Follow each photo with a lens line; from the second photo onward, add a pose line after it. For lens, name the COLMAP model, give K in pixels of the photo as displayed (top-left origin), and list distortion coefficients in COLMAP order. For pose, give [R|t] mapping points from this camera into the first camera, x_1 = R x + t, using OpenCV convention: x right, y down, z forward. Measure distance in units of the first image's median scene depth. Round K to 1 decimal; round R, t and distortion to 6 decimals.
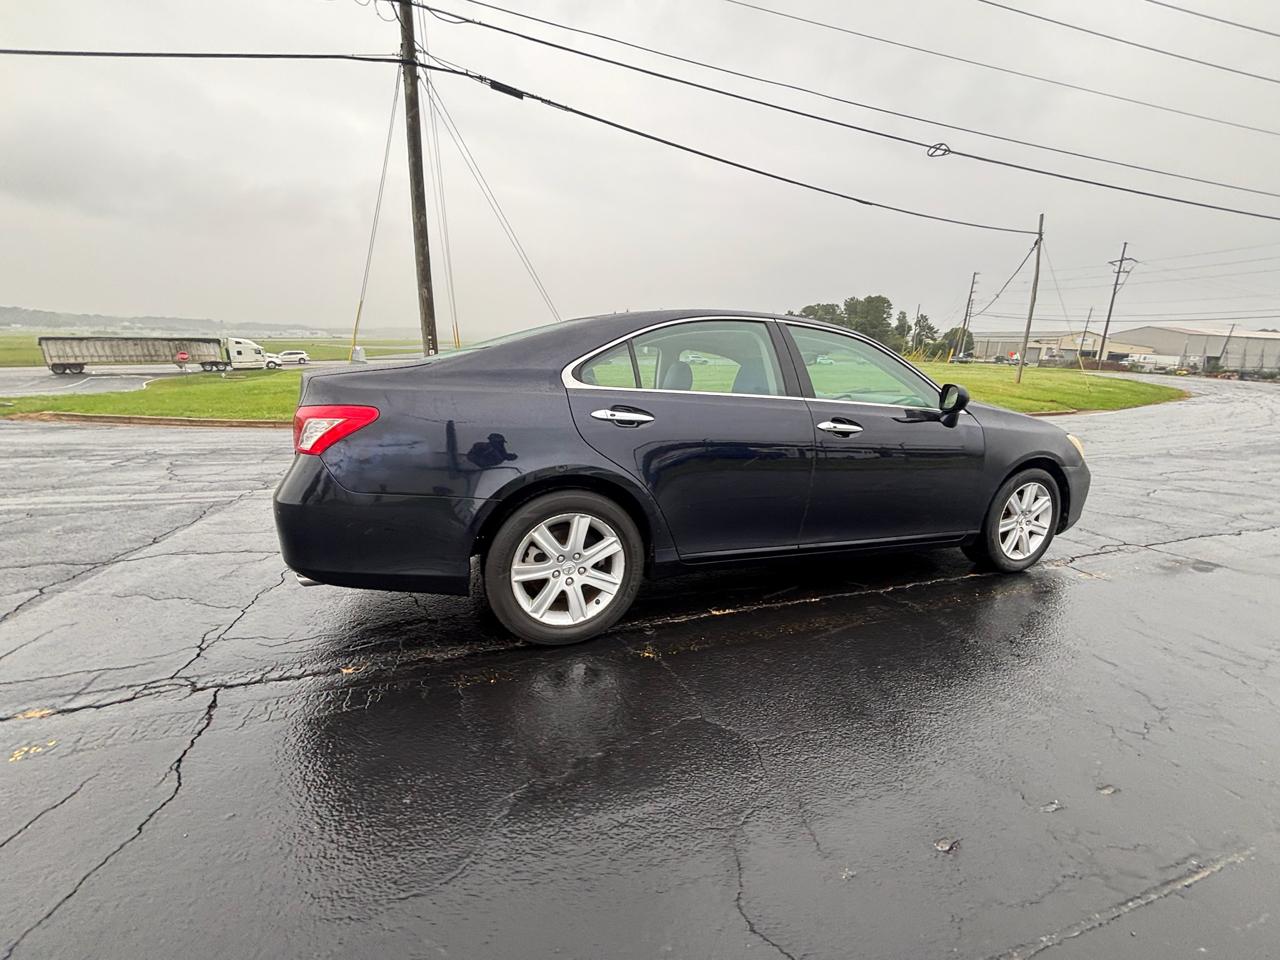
lens RADIAL K [[512.2, 0, 637.5], [0, 512.2, 477.5], [0, 0, 1]] dist [-0.002102, 0.000615]
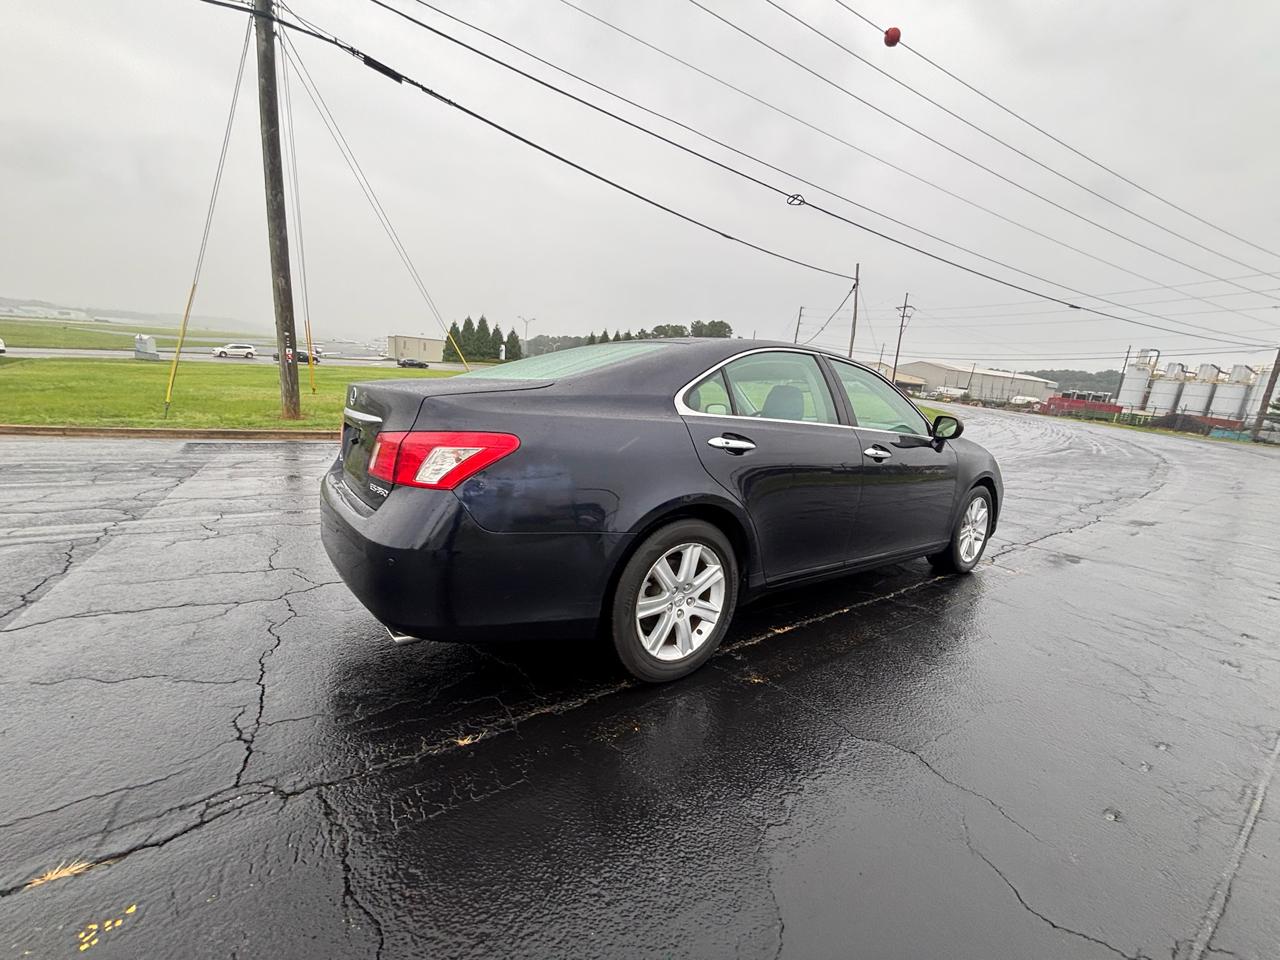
lens RADIAL K [[511.5, 0, 638.2], [0, 511.5, 478.9], [0, 0, 1]] dist [-0.001122, 0.000334]
pose [[0.961927, -0.009652, 0.273137, -0.421404], [0.014740, 0.999754, -0.016584, -0.033010], [-0.272910, 0.019979, 0.961832, 0.077248]]
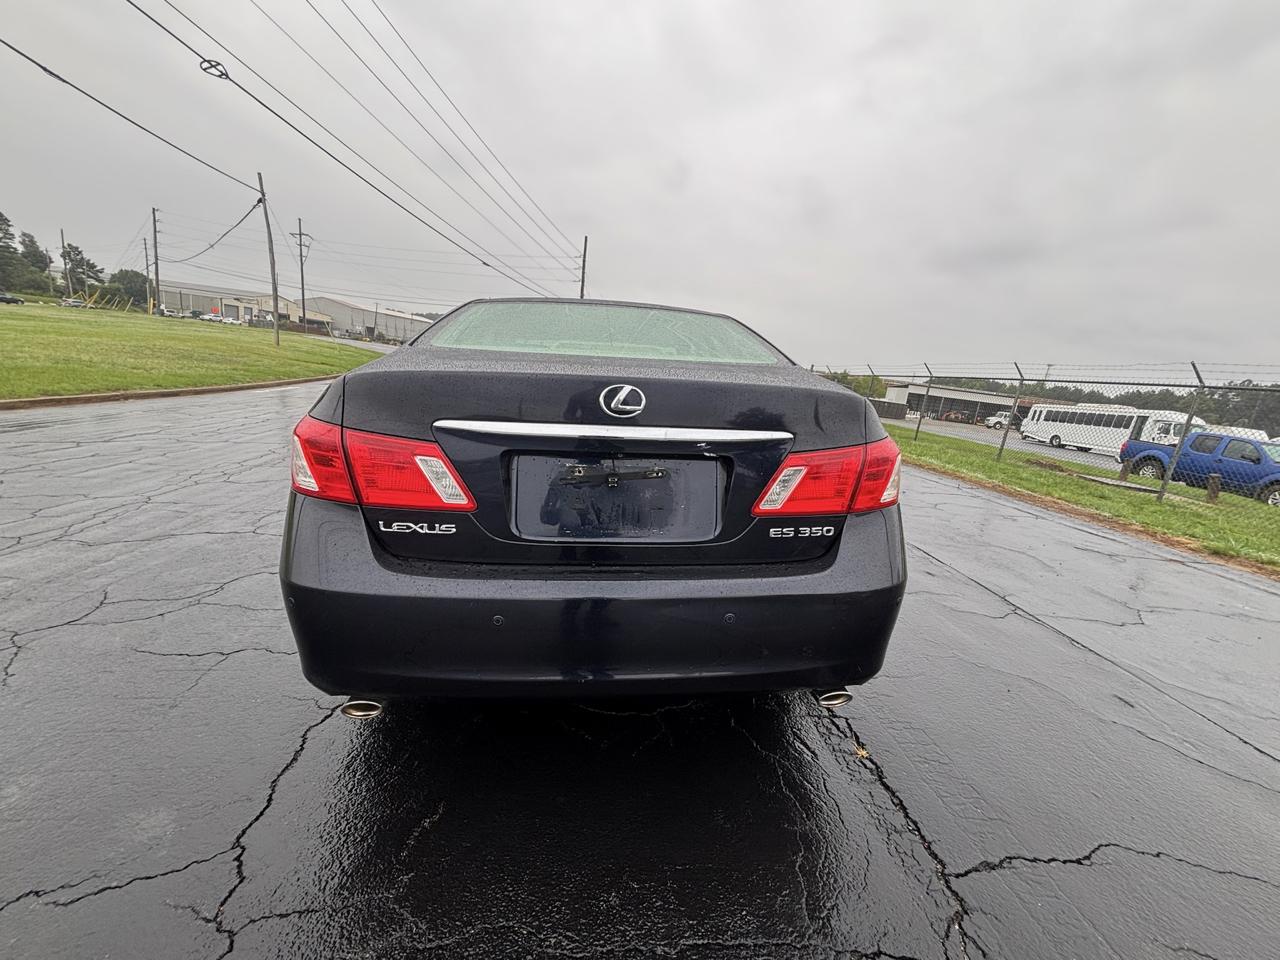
lens RADIAL K [[511.5, 0, 638.2], [0, 511.5, 478.9], [0, 0, 1]] dist [-0.001122, 0.000334]
pose [[0.261673, -0.212560, 0.941459, -1.095822], [0.137196, 0.973734, 0.181714, -0.204020], [-0.955356, 0.081615, 0.283962, 0.878189]]
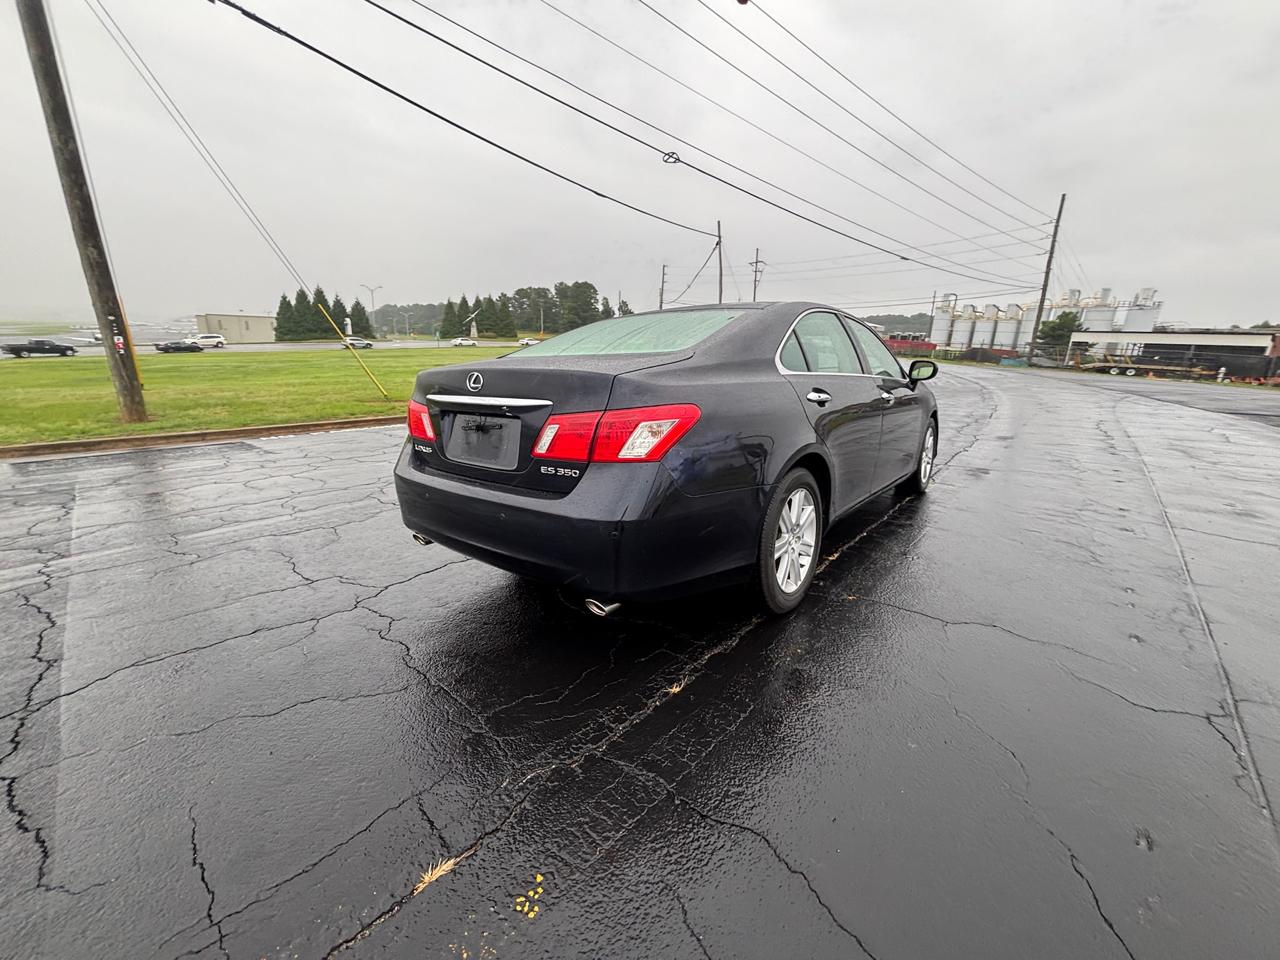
lens RADIAL K [[511.5, 0, 638.2], [0, 511.5, 478.9], [0, 0, 1]] dist [-0.001122, 0.000334]
pose [[0.866222, -0.141124, 0.479316, -0.828807], [0.124632, 0.989989, 0.066245, -0.058388], [-0.483866, 0.002356, 0.875139, 0.178745]]
